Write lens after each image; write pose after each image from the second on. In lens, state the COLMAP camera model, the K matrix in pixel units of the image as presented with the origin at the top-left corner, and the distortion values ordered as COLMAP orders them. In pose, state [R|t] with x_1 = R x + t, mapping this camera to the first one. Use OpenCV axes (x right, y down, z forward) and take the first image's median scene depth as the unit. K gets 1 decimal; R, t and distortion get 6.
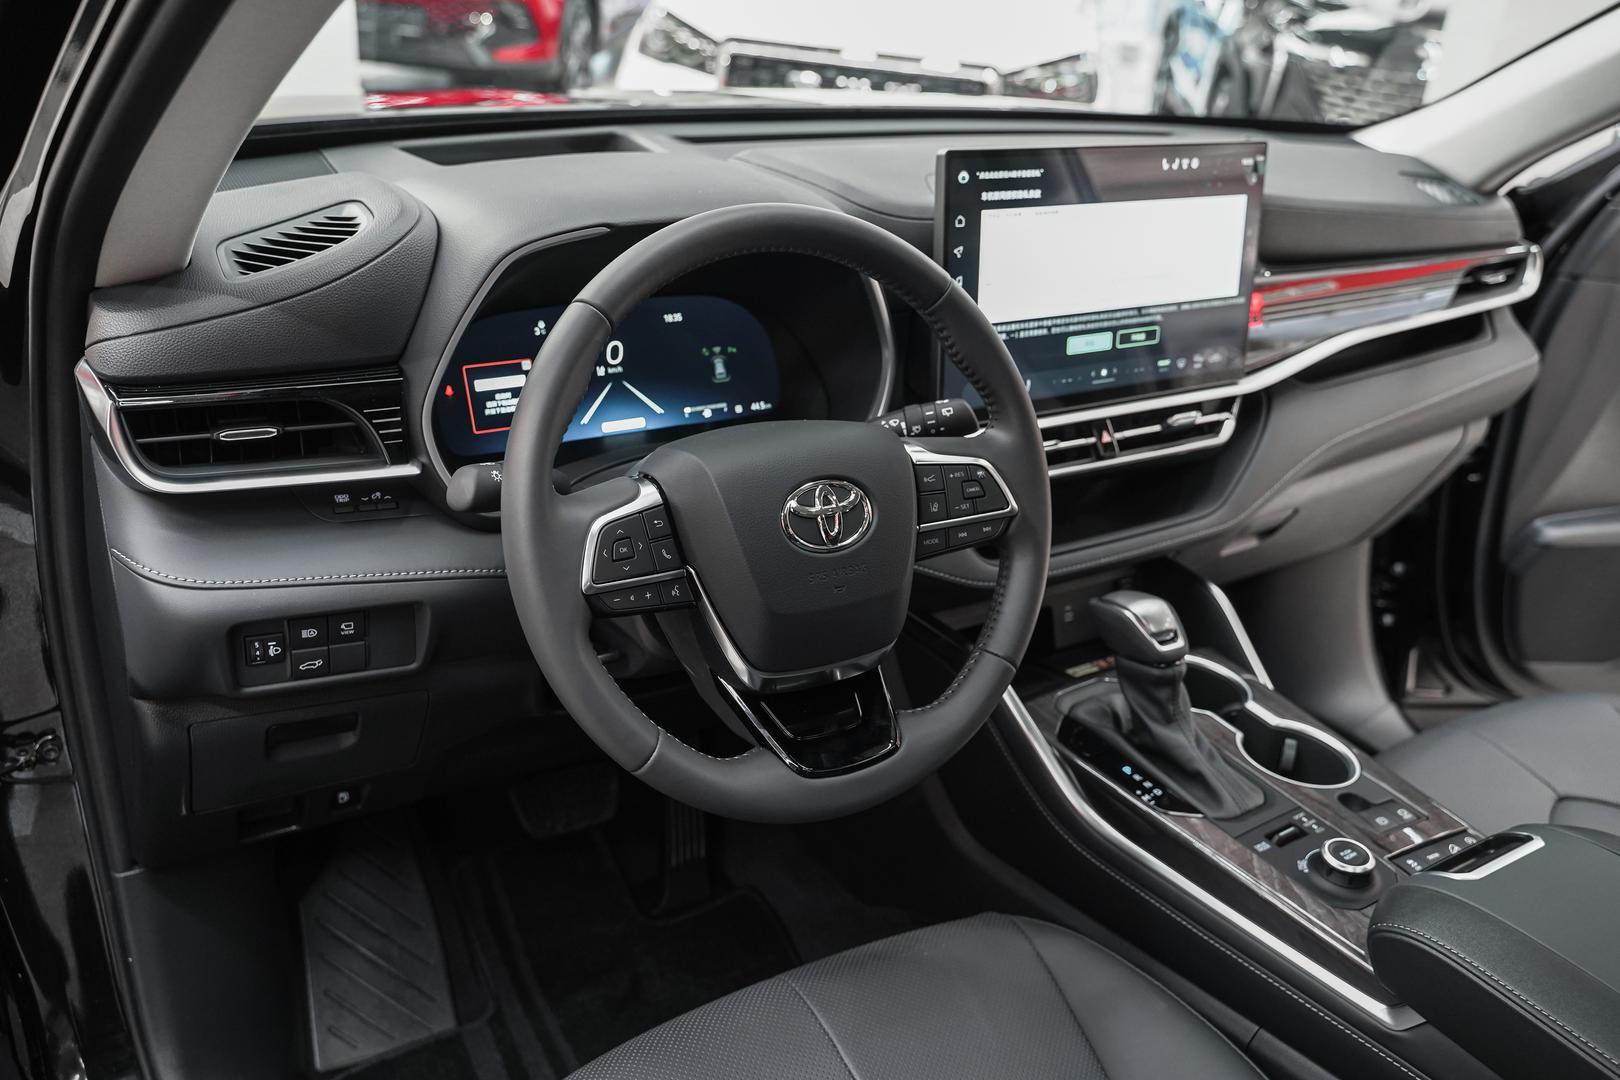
lens RADIAL K [[1336.5, 0, 810.0], [0, 1336.5, 540.0], [0, 0, 1]] dist [-0.000541, 0.001799]
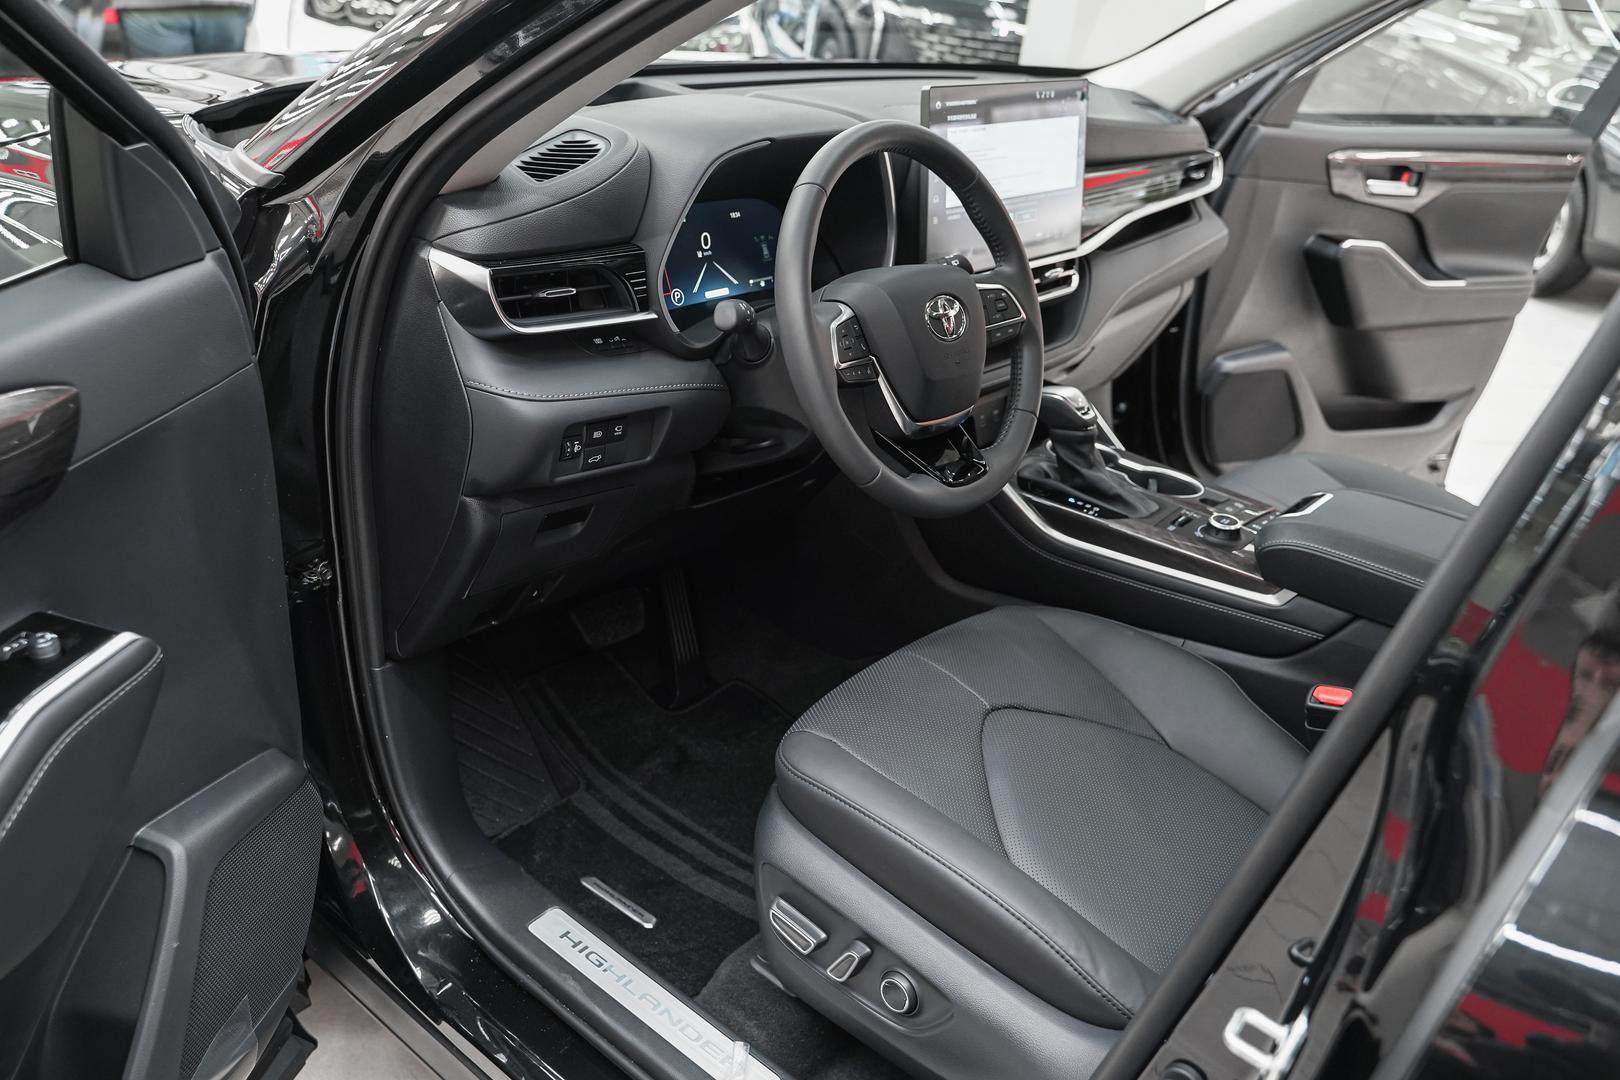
lens RADIAL K [[1352.6, 0, 810.0], [0, 1352.6, 540.0], [0, 0, 1]] dist [0.002055, -0.000511]
pose [[0.950365, -0.118098, 0.287852, -0.468920], [0.111670, 0.992991, 0.038711, 0.120631], [-0.290406, -0.004645, 0.956892, -0.356139]]
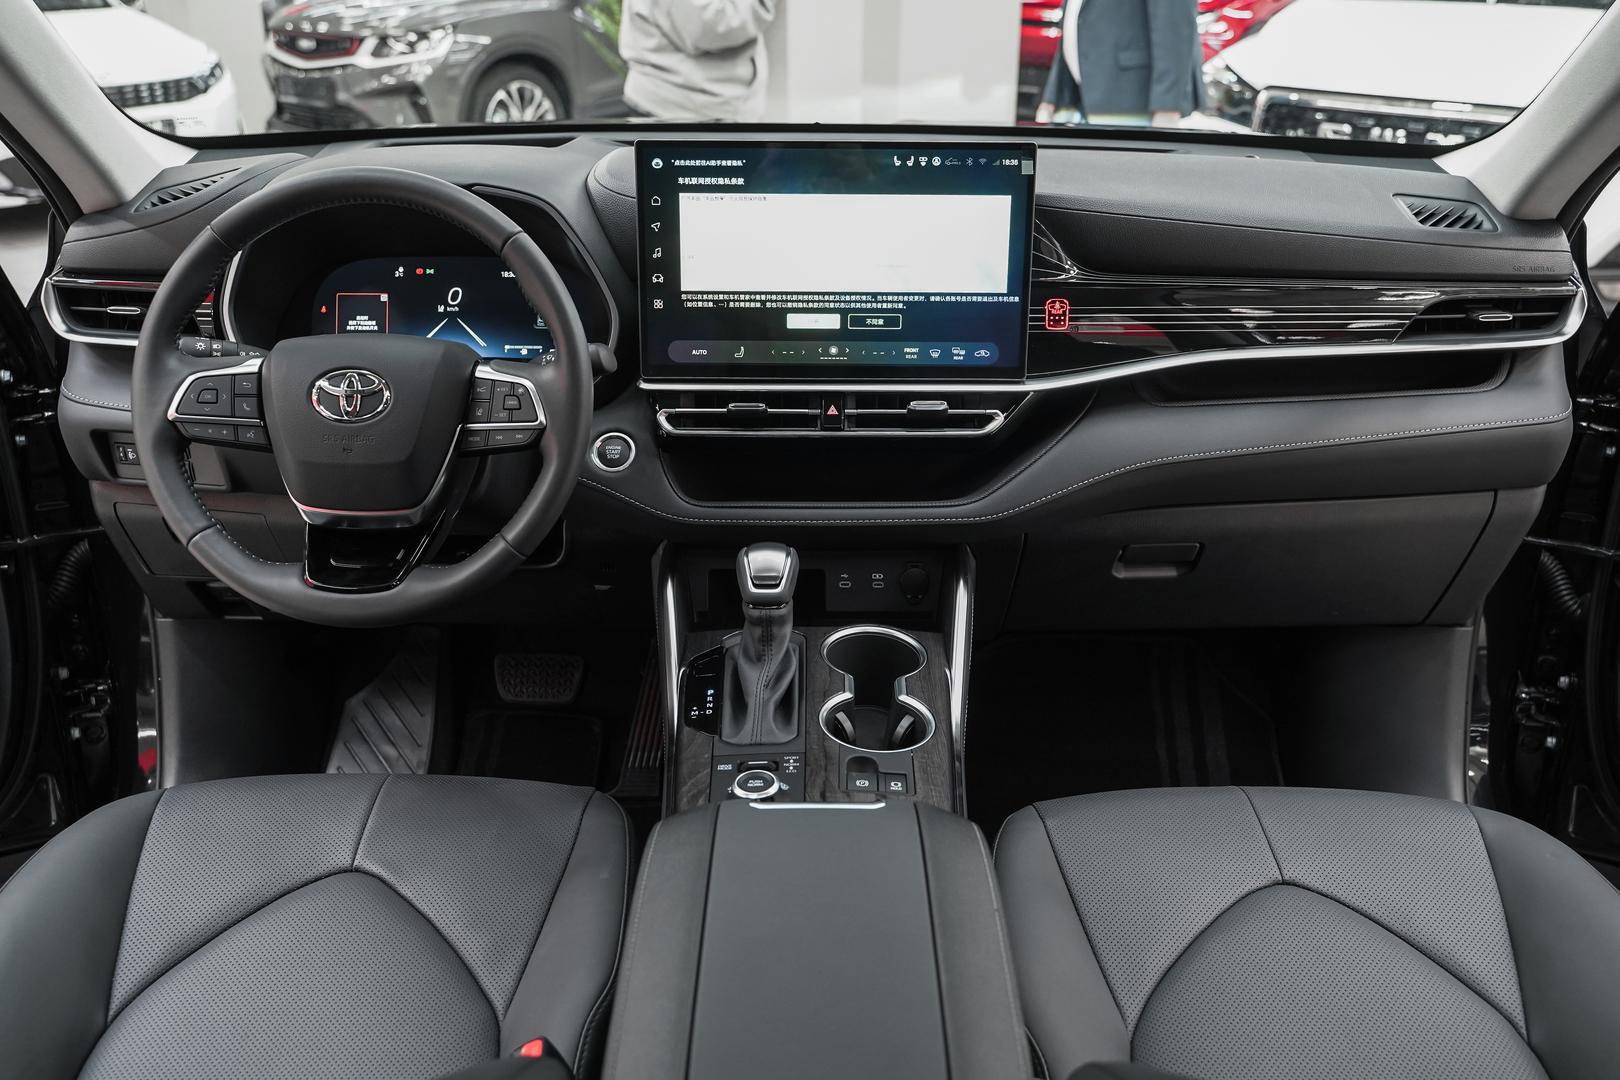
lens RADIAL K [[1352.6, 0, 810.0], [0, 1352.6, 540.0], [0, 0, 1]] dist [0.002055, -0.000511]
pose [[0.843944, 0.152280, -0.514363, 0.839913], [-0.176982, 0.984213, 0.000997, 0.030856], [0.506395, 0.090192, 0.857572, 0.062118]]
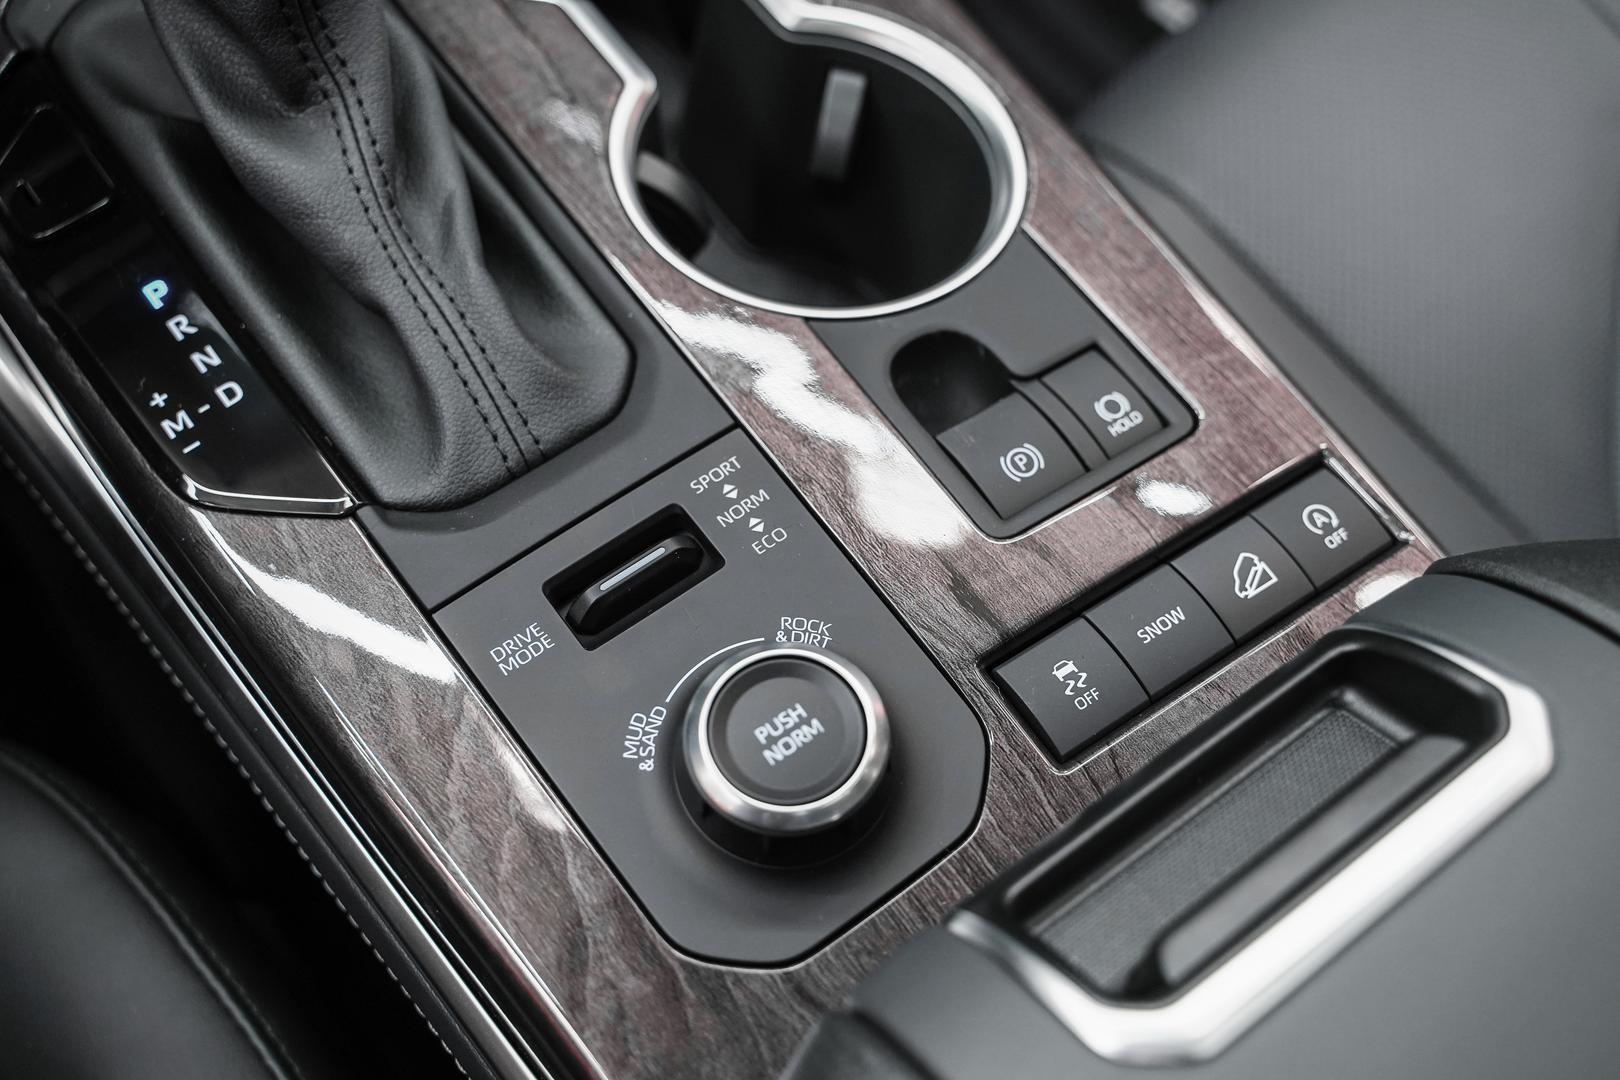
lens RADIAL K [[1608.6, 0, 810.0], [0, 1608.6, 540.0], [0, 0, 1]] dist [0.008010, 0.005900]
pose [[0.997273, -0.071742, 0.017294, 0.350613], [0.048042, 0.809033, 0.585796, 0.024309], [-0.056018, -0.583368, 0.810274, 0.671139]]
